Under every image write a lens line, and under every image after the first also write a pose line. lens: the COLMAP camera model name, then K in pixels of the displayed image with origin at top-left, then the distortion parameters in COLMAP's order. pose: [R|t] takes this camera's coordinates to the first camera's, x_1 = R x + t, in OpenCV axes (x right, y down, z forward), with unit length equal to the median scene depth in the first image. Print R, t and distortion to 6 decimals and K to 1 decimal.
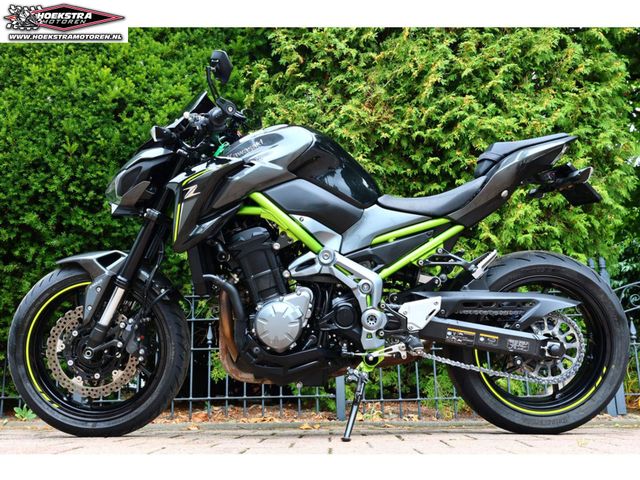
lens RADIAL K [[636.3, 0, 317.3], [0, 636.3, 243.7], [0, 0, 1]] dist [0.012767, 0.000000]
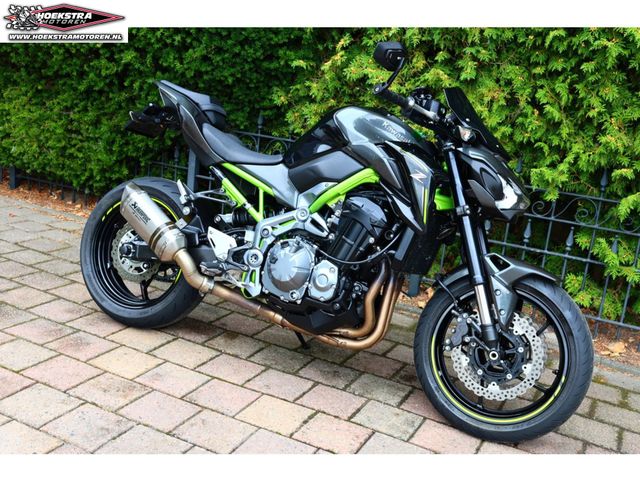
lens RADIAL K [[736.9, 0, 320.5], [0, 736.9, 237.1], [0, 0, 1]] dist [0.007491, 0.000000]
pose [[0.903194, 0.218586, -0.369405, 0.530768], [-0.035957, 0.896124, 0.442344, -0.511898], [0.427723, -0.386240, 0.817234, 0.094840]]
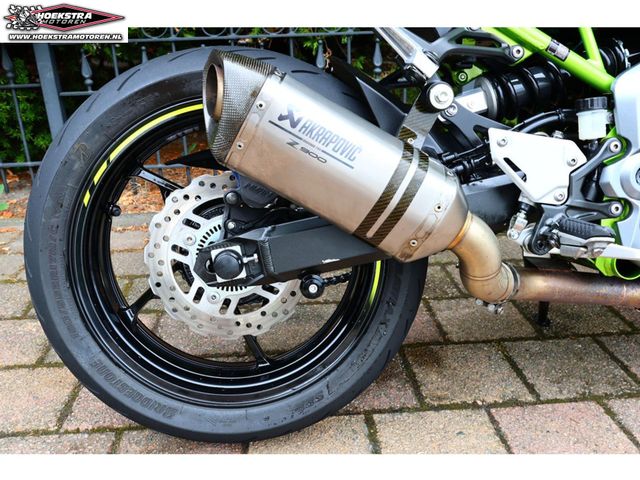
lens RADIAL K [[593.0, 0, 319.6], [0, 593.0, 238.8], [0, 0, 1]] dist [0.002090, 0.000000]
pose [[0.994091, -0.044556, 0.098984, -0.319133], [-0.019925, 0.821486, 0.569881, -0.079046], [-0.106705, -0.568486, 0.815744, 0.780984]]
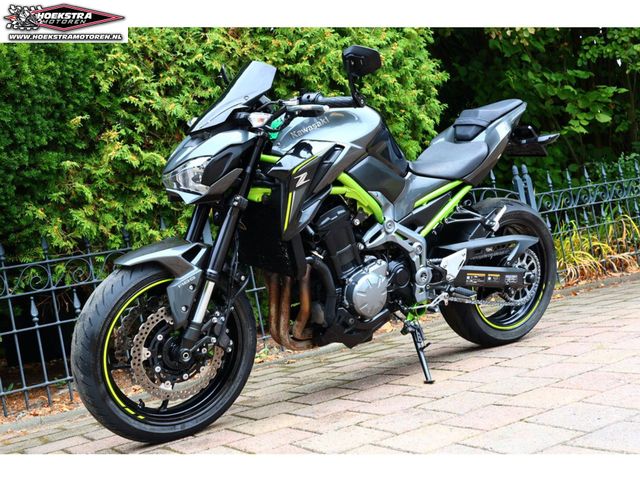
lens RADIAL K [[736.9, 0, 316.6], [0, 736.9, 236.8], [0, 0, 1]] dist [0.007491, 0.000000]
pose [[0.838282, -0.119191, 0.532049, -0.745891], [0.038709, 0.986361, 0.159979, -0.164235], [-0.543861, -0.113513, 0.831463, 0.014049]]
